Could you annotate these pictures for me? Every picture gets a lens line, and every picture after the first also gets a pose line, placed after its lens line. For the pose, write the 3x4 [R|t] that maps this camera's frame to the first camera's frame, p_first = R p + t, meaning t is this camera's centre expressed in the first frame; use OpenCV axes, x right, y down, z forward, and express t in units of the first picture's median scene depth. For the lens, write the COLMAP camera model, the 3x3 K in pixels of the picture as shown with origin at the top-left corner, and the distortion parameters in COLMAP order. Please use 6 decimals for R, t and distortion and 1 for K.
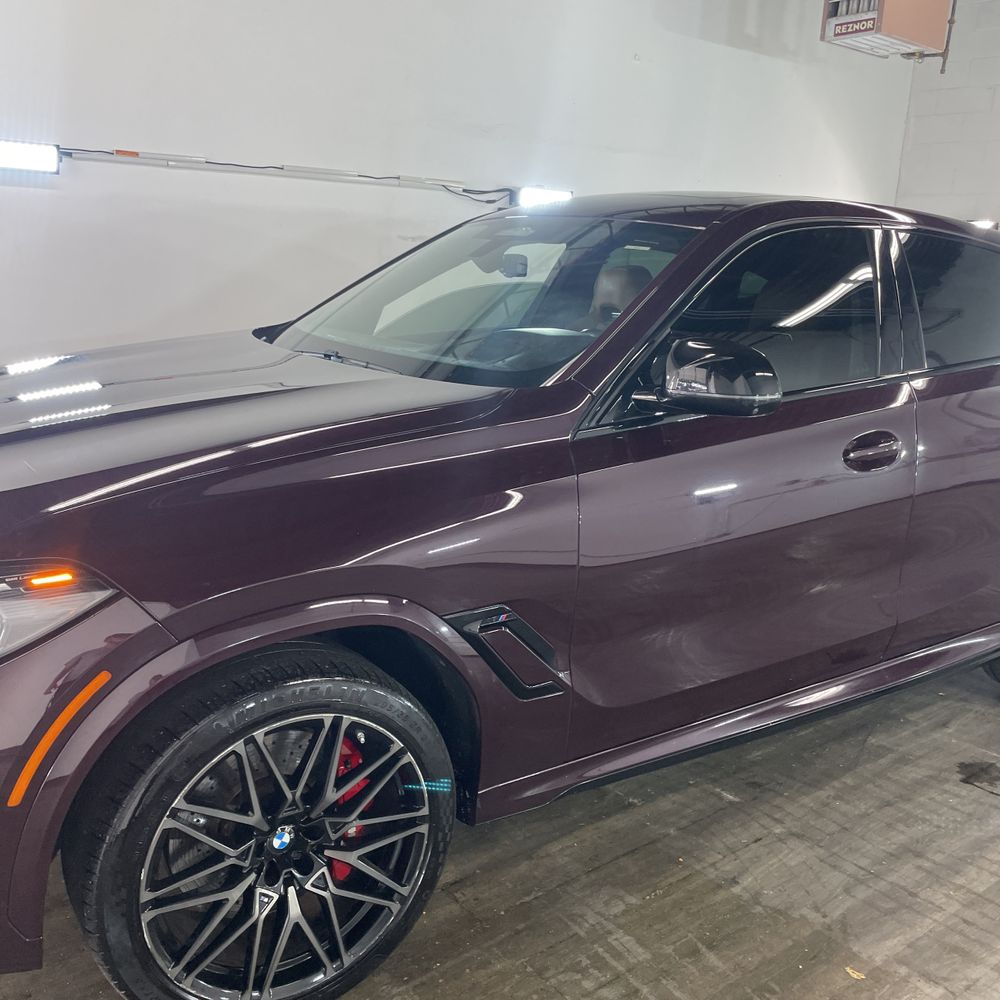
lens RADIAL K [[1009.9, 0, 497.0], [0, 1009.9, 490.4], [0, 0, 1]] dist [0.077447, -0.107149]
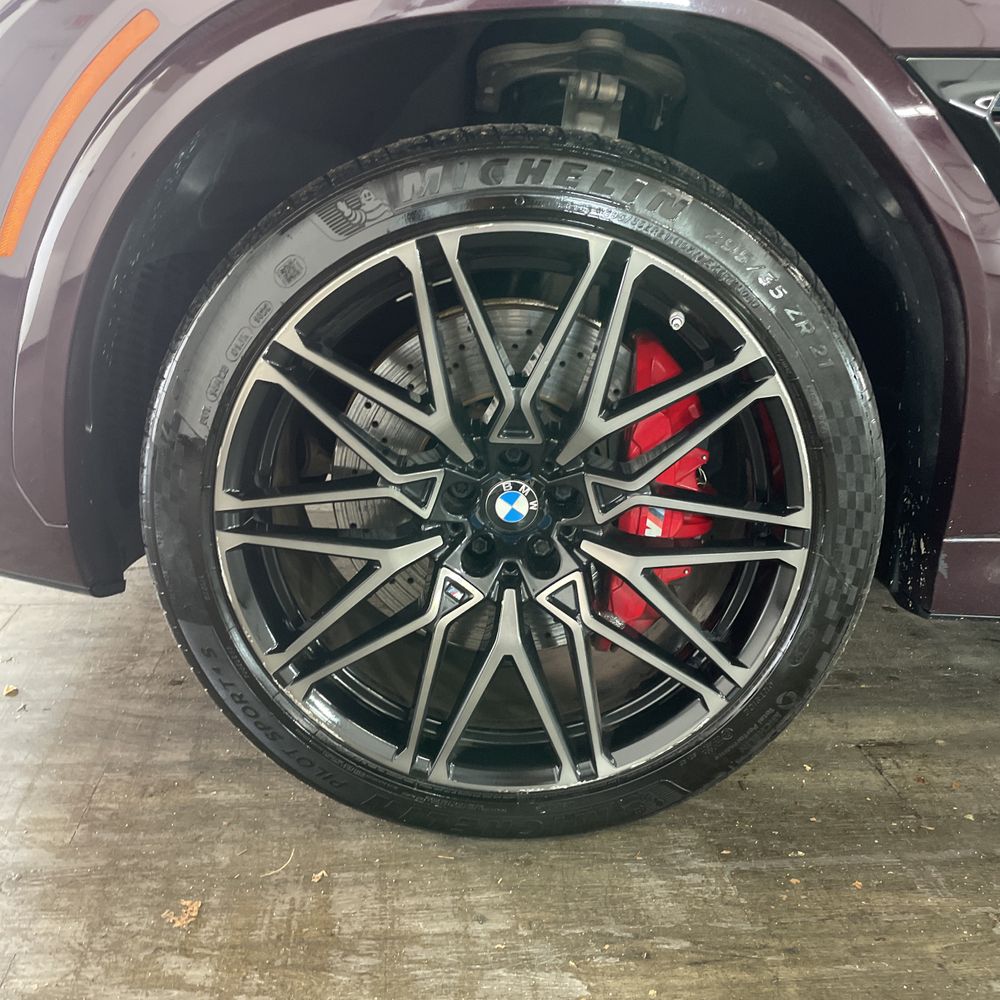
lens RADIAL K [[1009.3, 0, 498.8], [0, 1009.3, 496.4], [0, 0, 1]] dist [0.079002, -0.117968]
pose [[0.839296, 0.149758, -0.522643, 0.056780], [-0.125154, 0.988716, 0.082326, 0.290411], [0.529074, -0.003685, 0.848568, 0.539439]]
